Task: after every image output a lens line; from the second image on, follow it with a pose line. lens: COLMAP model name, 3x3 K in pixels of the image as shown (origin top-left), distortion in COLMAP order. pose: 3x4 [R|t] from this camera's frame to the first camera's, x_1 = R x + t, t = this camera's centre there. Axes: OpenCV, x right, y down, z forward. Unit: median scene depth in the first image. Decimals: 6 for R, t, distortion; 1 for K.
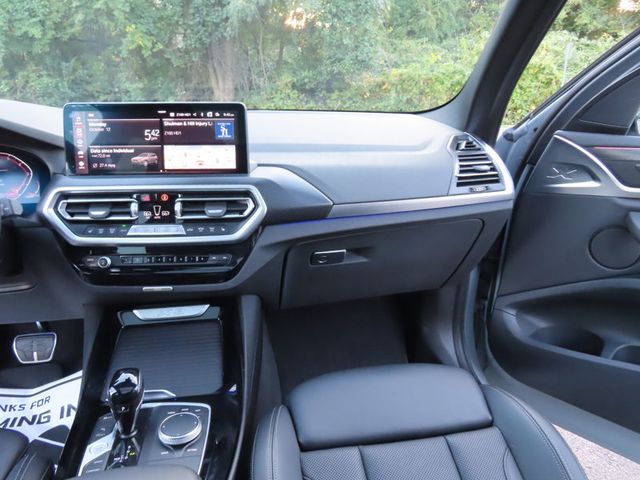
lens RADIAL K [[458.4, 0, 319.5], [0, 458.4, 240.8], [0, 0, 1]] dist [-0.011931, 0.009864]
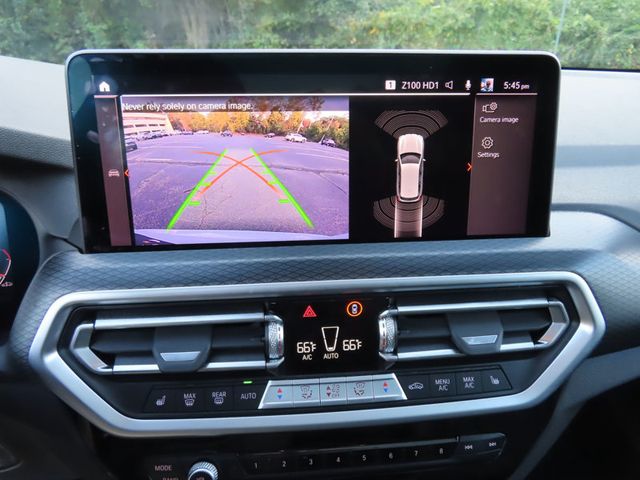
lens RADIAL K [[458.4, 0, 319.0], [0, 458.4, 240.1], [0, 0, 1]] dist [-0.011931, 0.009864]
pose [[0.998475, -0.012934, 0.053677, -0.378737], [0.007335, 0.994632, 0.103211, -0.187102], [-0.054724, -0.102659, 0.993210, 0.613928]]
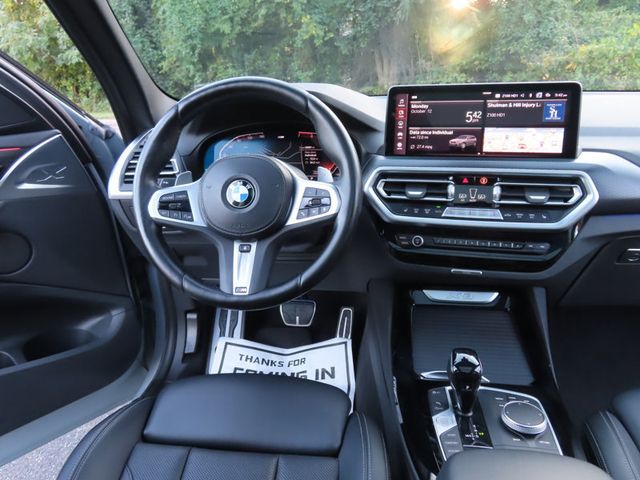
lens RADIAL K [[458.4, 0, 318.3], [0, 458.4, 242.3], [0, 0, 1]] dist [-0.011931, 0.009864]
pose [[0.948659, 0.080353, -0.305923, -0.355819], [-0.070745, 0.996593, 0.042386, 0.020552], [0.308287, -0.018567, 0.951112, -0.048427]]
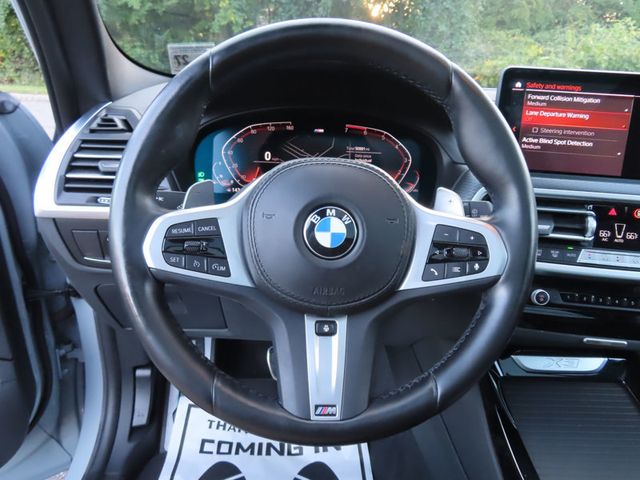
lens RADIAL K [[458.4, 0, 318.8], [0, 458.4, 241.6], [0, 0, 1]] dist [-0.011931, 0.009864]
pose [[0.988732, 0.101879, -0.109678, -0.716943], [-0.098626, 0.994519, 0.034706, -0.028400], [0.112613, -0.023498, 0.993361, 0.258670]]
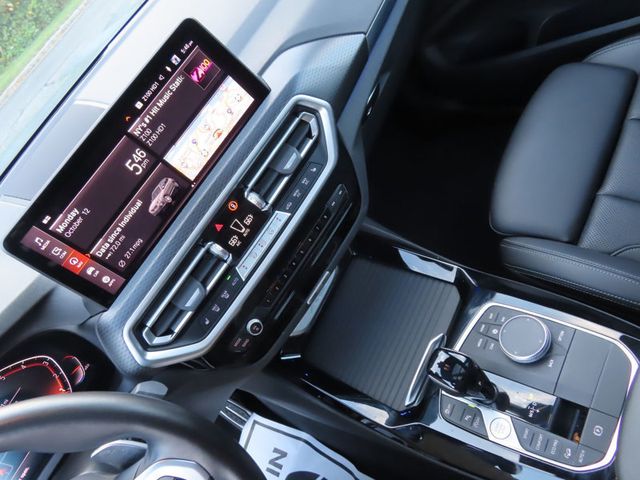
lens RADIAL K [[458.4, 0, 320.9], [0, 458.4, 238.8], [0, 0, 1]] dist [-0.011931, 0.009864]
pose [[0.579308, -0.802523, 0.142685, -0.390034], [0.710158, 0.582849, 0.394921, -0.236730], [-0.400097, -0.127452, 0.907567, 0.316217]]
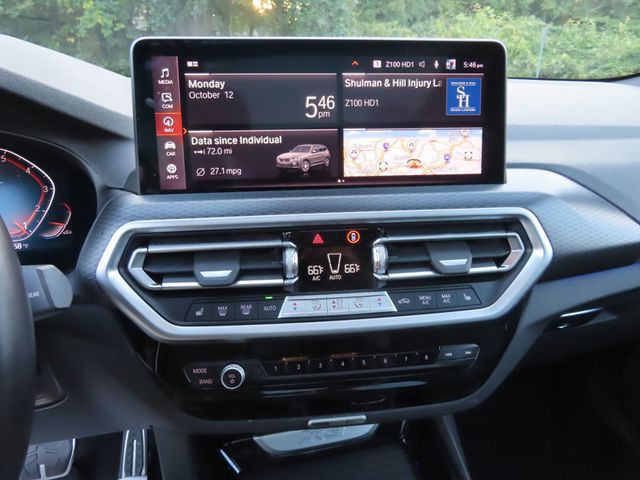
lens RADIAL K [[458.4, 0, 320.6], [0, 458.4, 240.3], [0, 0, 1]] dist [-0.011931, 0.009864]
pose [[0.996922, -0.023445, 0.074818, -0.399655], [0.021360, 0.999364, 0.028550, -0.103243], [-0.075440, -0.026864, 0.996788, 0.509089]]
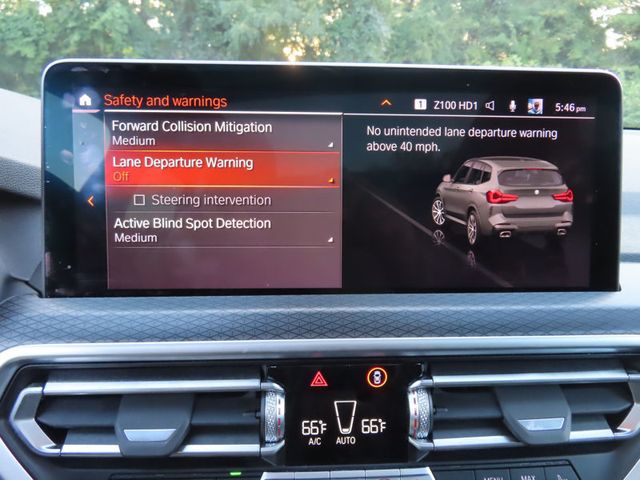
lens RADIAL K [[458.4, 0, 319.1], [0, 458.4, 239.4], [0, 0, 1]] dist [-0.011931, 0.009864]
pose [[0.999640, 0.013025, 0.023465, -0.375096], [-0.011605, 0.998151, -0.059666, -0.161919], [-0.024199, 0.059372, 0.997943, 0.684334]]
